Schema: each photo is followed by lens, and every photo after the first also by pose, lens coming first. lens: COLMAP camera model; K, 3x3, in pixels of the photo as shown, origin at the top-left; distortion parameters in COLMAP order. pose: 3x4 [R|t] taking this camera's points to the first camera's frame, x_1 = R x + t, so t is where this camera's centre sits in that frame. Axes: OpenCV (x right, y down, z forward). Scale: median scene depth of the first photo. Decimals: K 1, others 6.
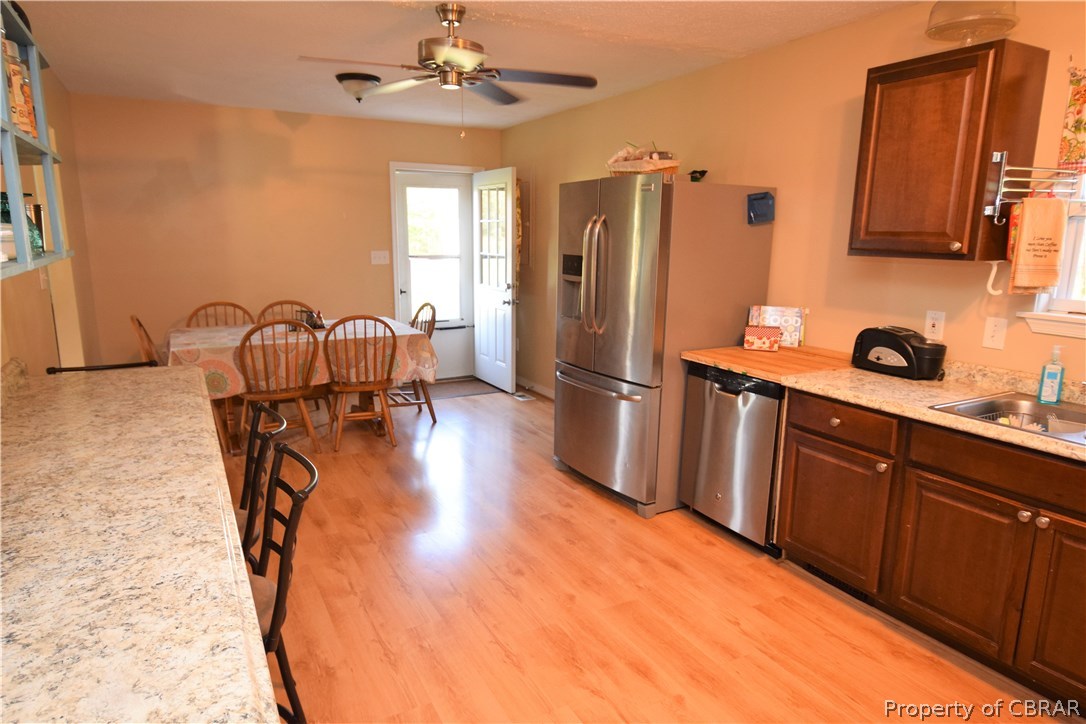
lens RADIAL K [[683.1, 0, 537.0], [0, 683.1, 364.3], [0, 0, 1]] dist [0.006884, -0.001618]
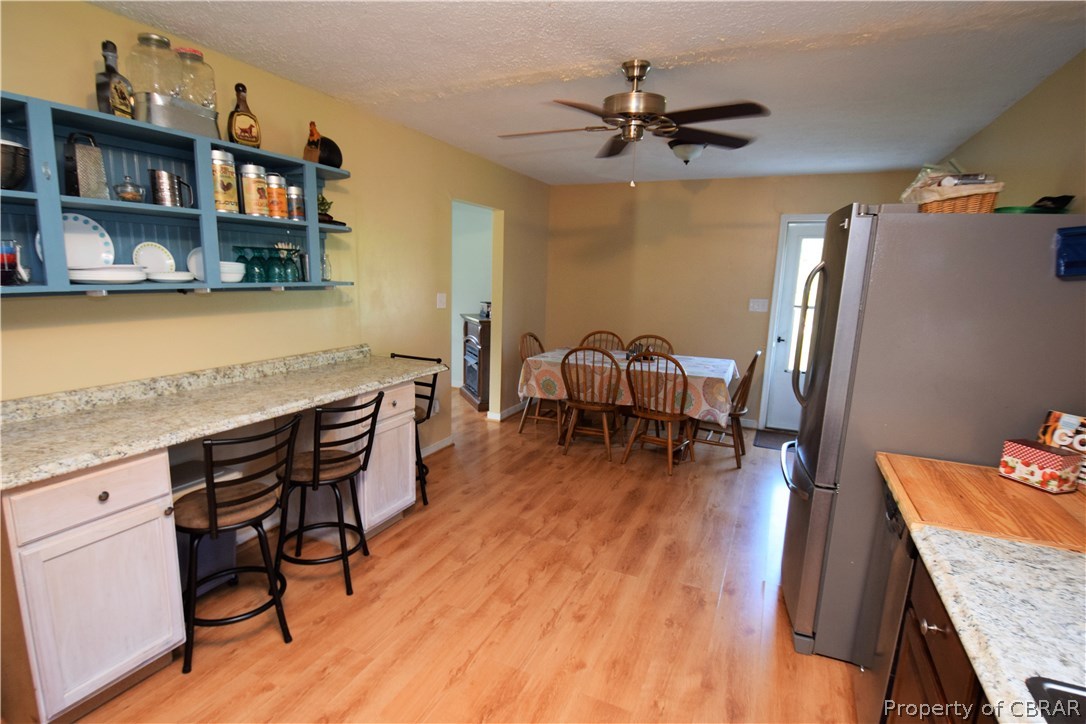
lens RADIAL K [[566.0, 0, 541.9], [0, 566.0, 361.8], [0, 0, 1]] dist [0.001801, -0.001036]
pose [[0.585783, 0.135980, -0.798979, 0.425218], [-0.178086, 0.983327, 0.036788, -0.063293], [0.790660, 0.120738, 0.600232, 0.325562]]
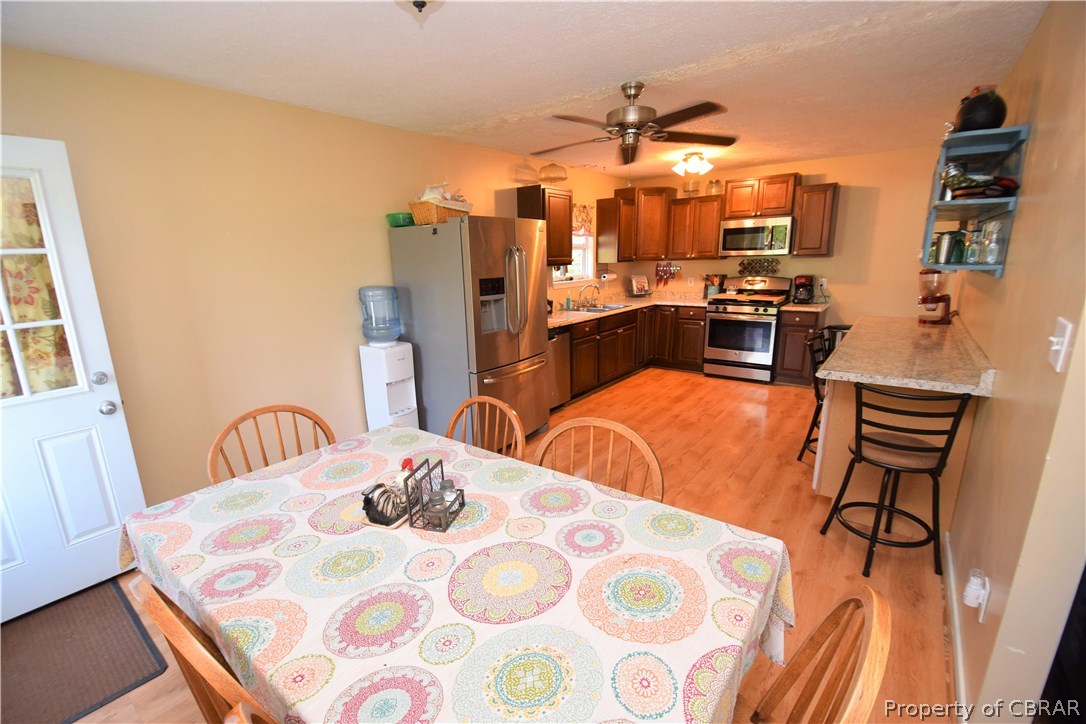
lens RADIAL K [[468.0, 0, 538.5], [0, 468.0, 364.9], [0, 0, 1]] dist [0.001053, -0.000095]
pose [[-0.423894, -0.209807, 0.881076, -0.740320], [0.188536, 0.931049, 0.312413, -0.261356], [-0.885872, 0.298544, -0.355110, 1.272840]]
